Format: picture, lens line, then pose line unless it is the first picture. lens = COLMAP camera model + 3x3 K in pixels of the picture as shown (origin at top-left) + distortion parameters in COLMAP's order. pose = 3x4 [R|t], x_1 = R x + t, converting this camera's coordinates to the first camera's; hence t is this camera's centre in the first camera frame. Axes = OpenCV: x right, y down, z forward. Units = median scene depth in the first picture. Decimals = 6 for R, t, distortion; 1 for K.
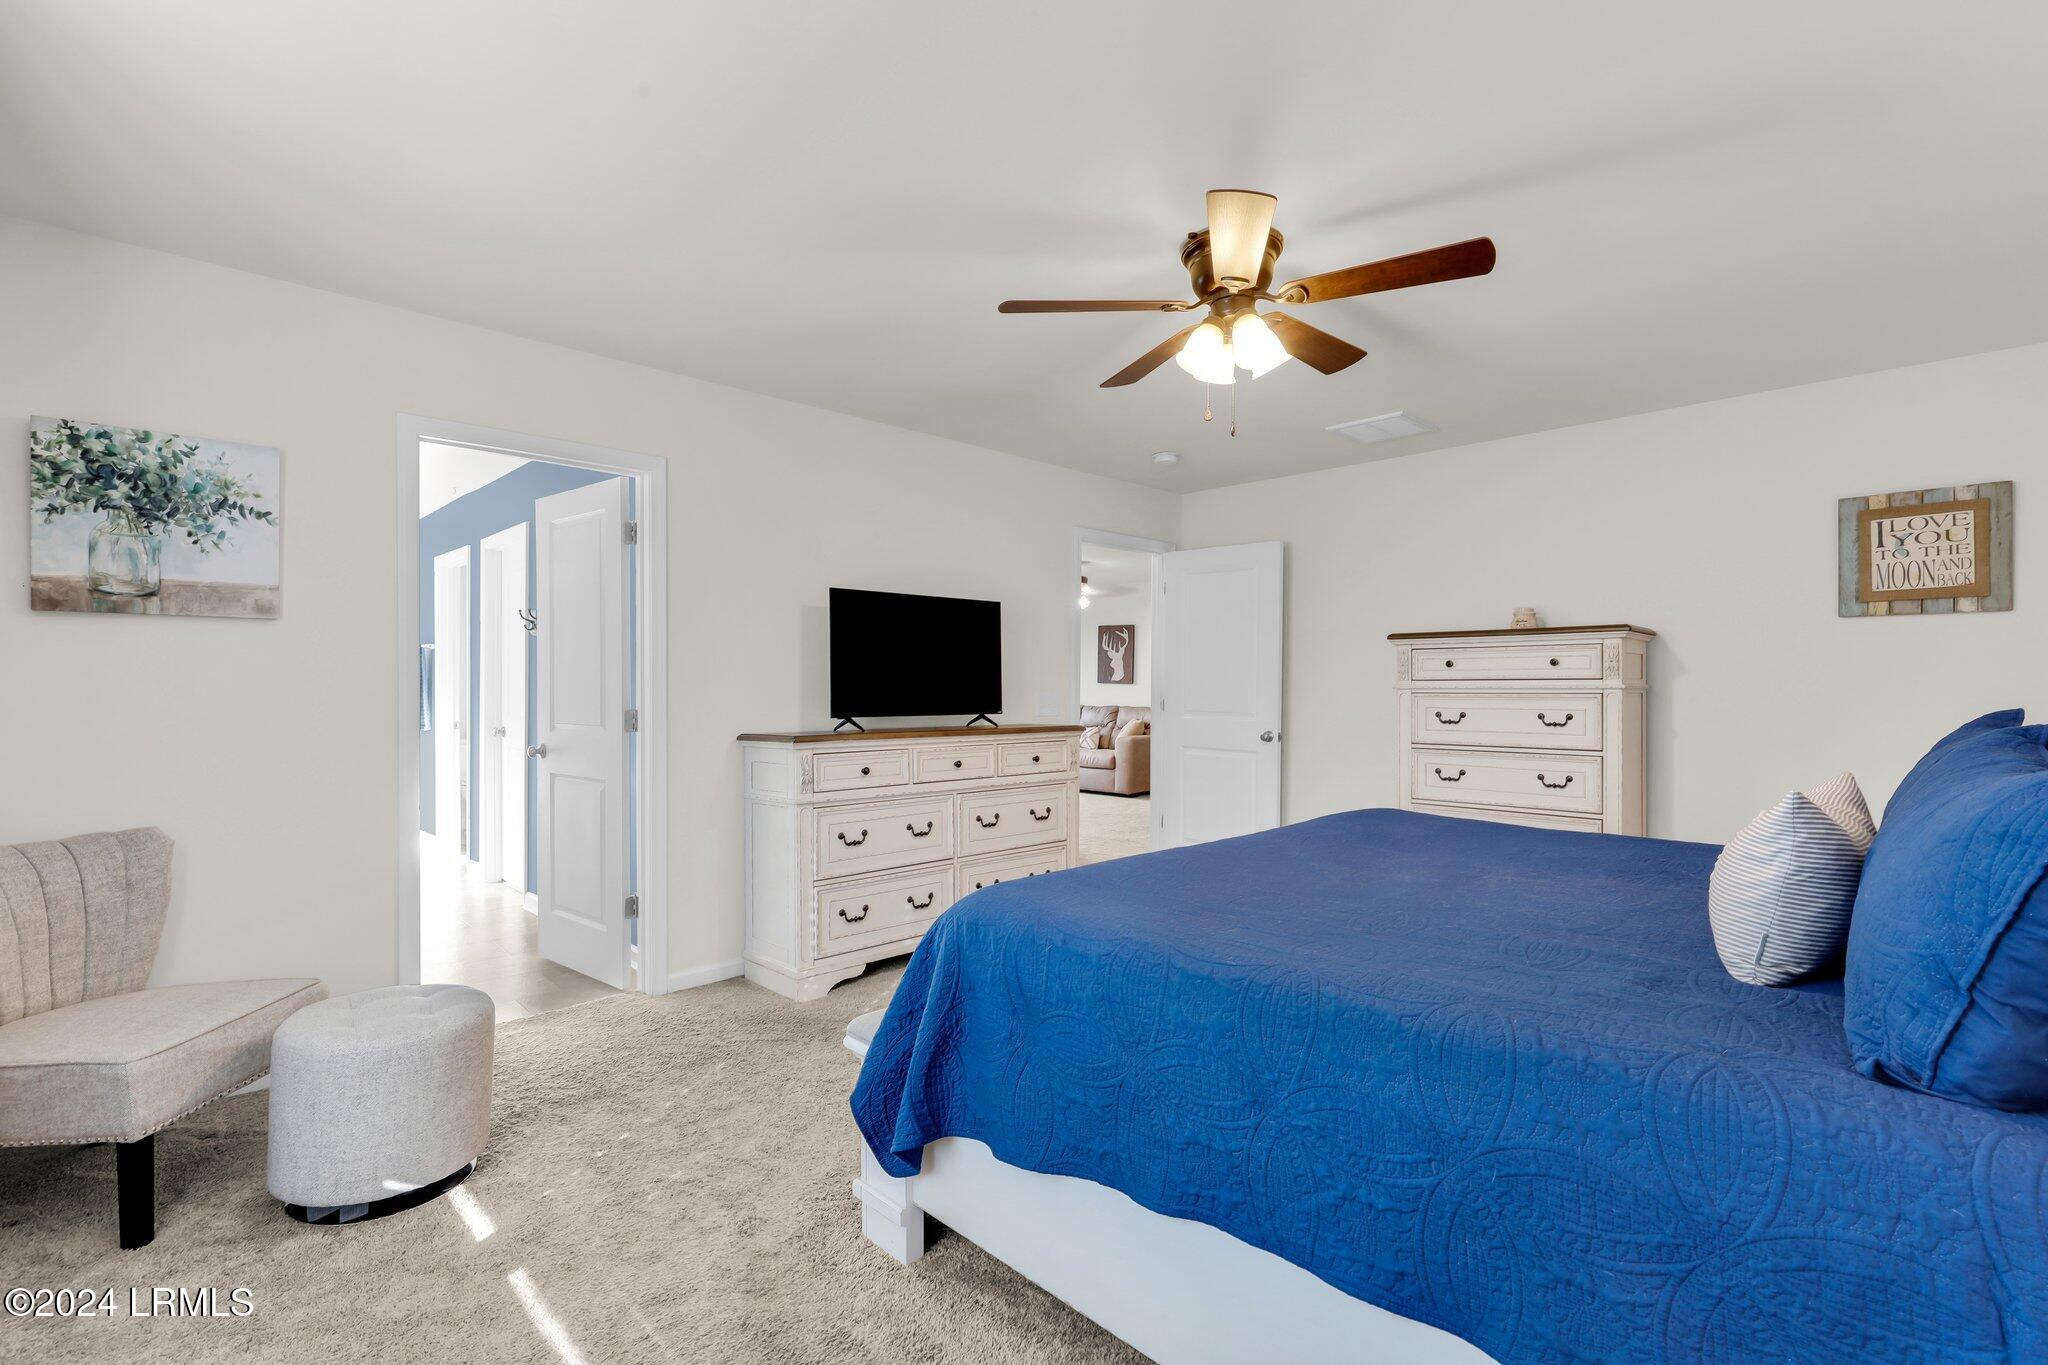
lens RADIAL K [[926.4, 0, 1030.9], [0, 926.4, 682.1], [0, 0, 1]] dist [-0.001225, -0.000230]
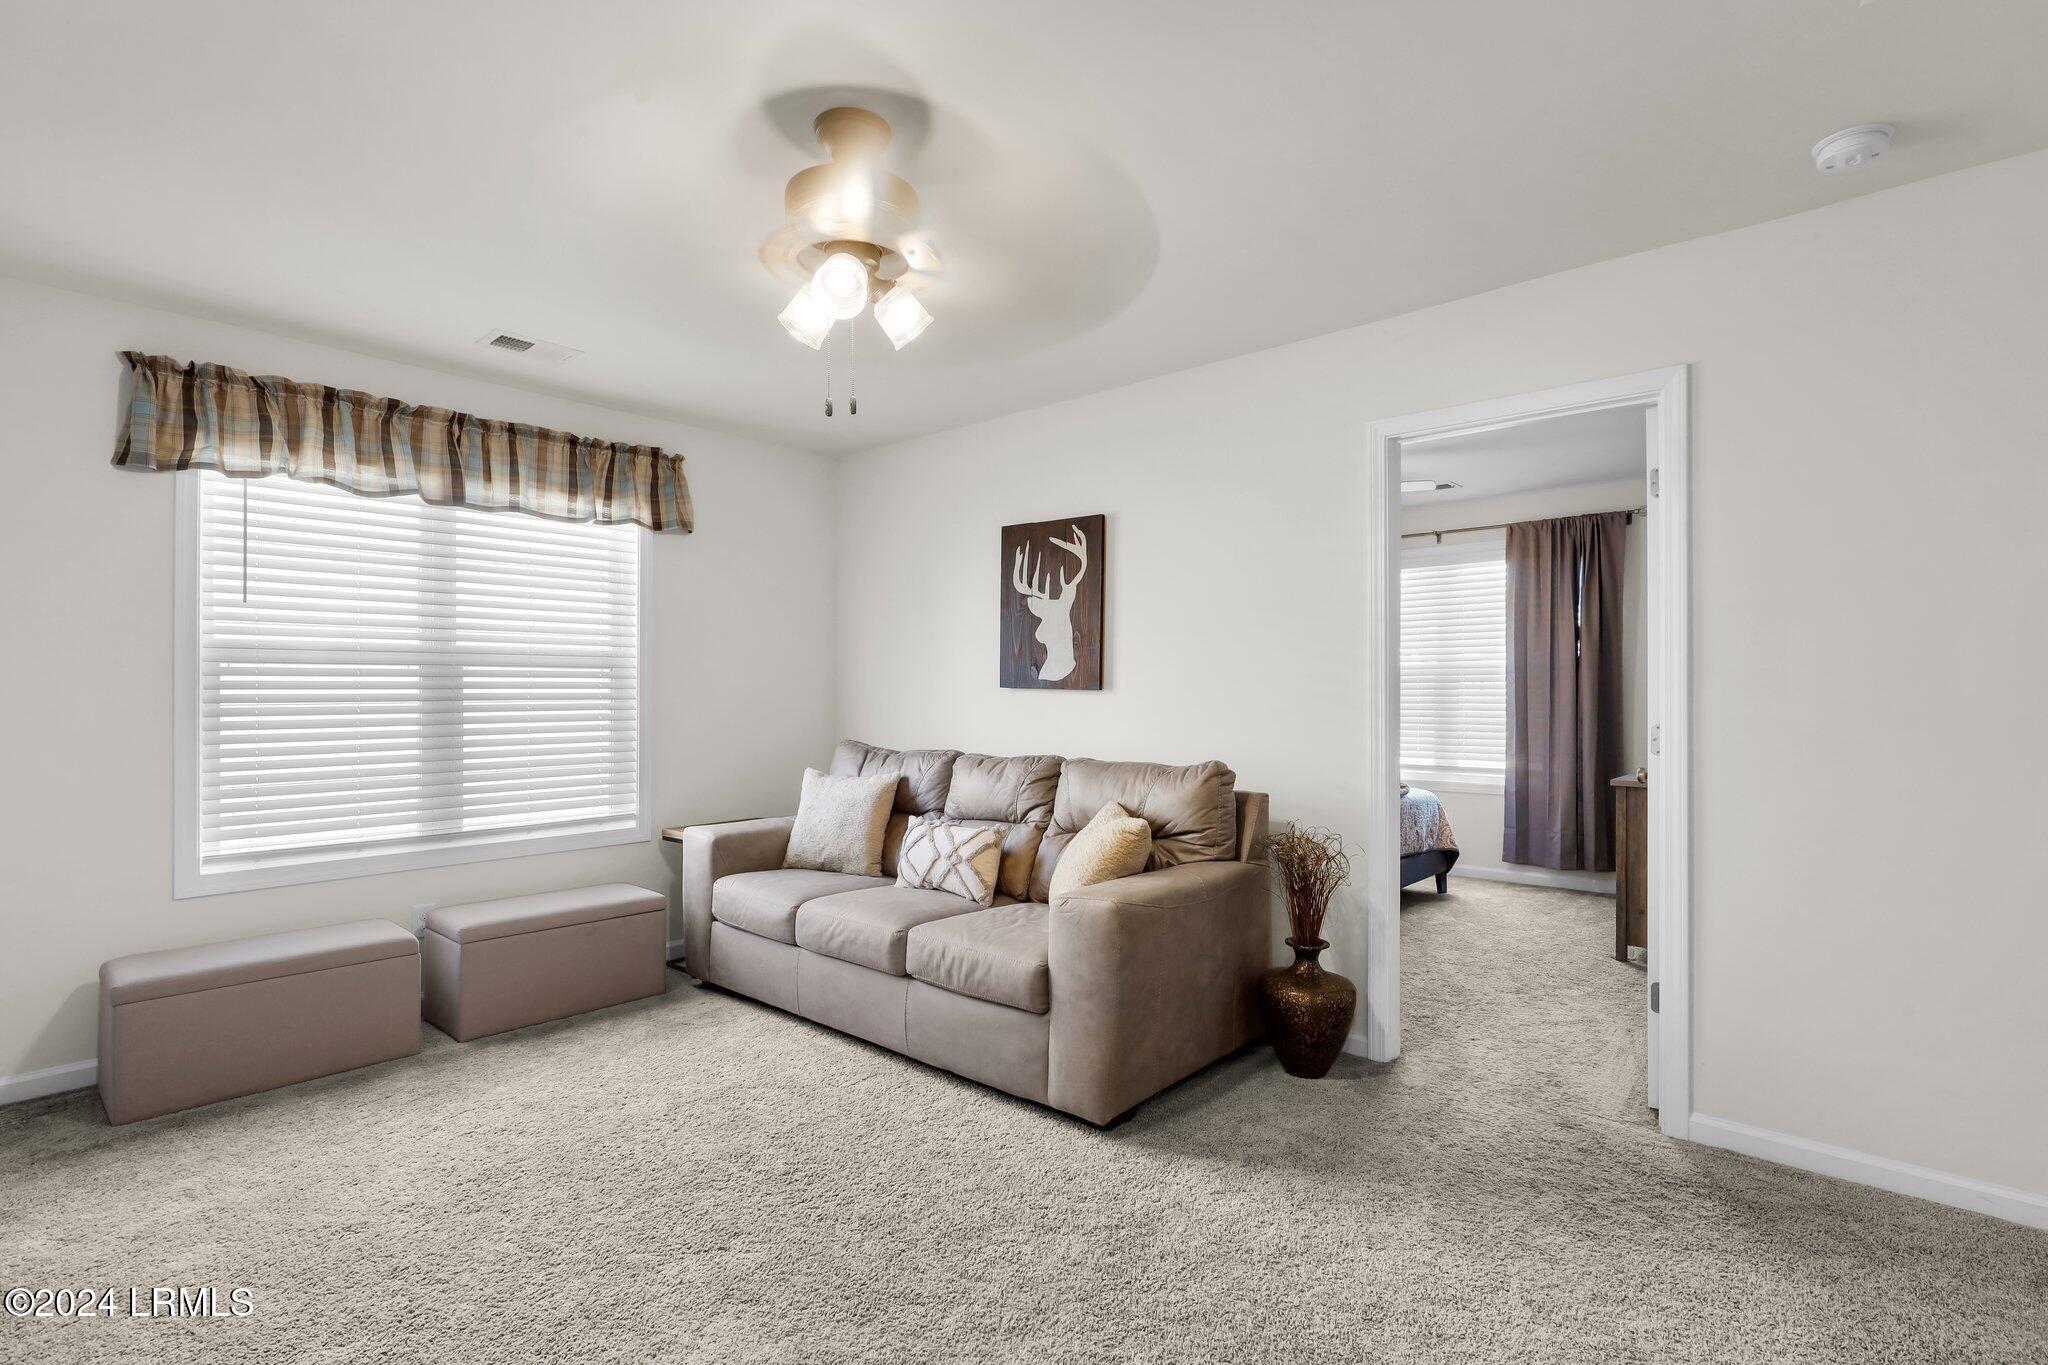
lens RADIAL K [[978.5, 0, 1031.5], [0, 978.5, 678.6], [0, 0, 1]] dist [0.001141, 0.000002]
pose [[0.997503, -0.002899, 0.070571, 0.059278], [0.003801, 0.999913, -0.012651, 0.002386], [-0.070528, 0.012888, 0.997427, 0.644287]]
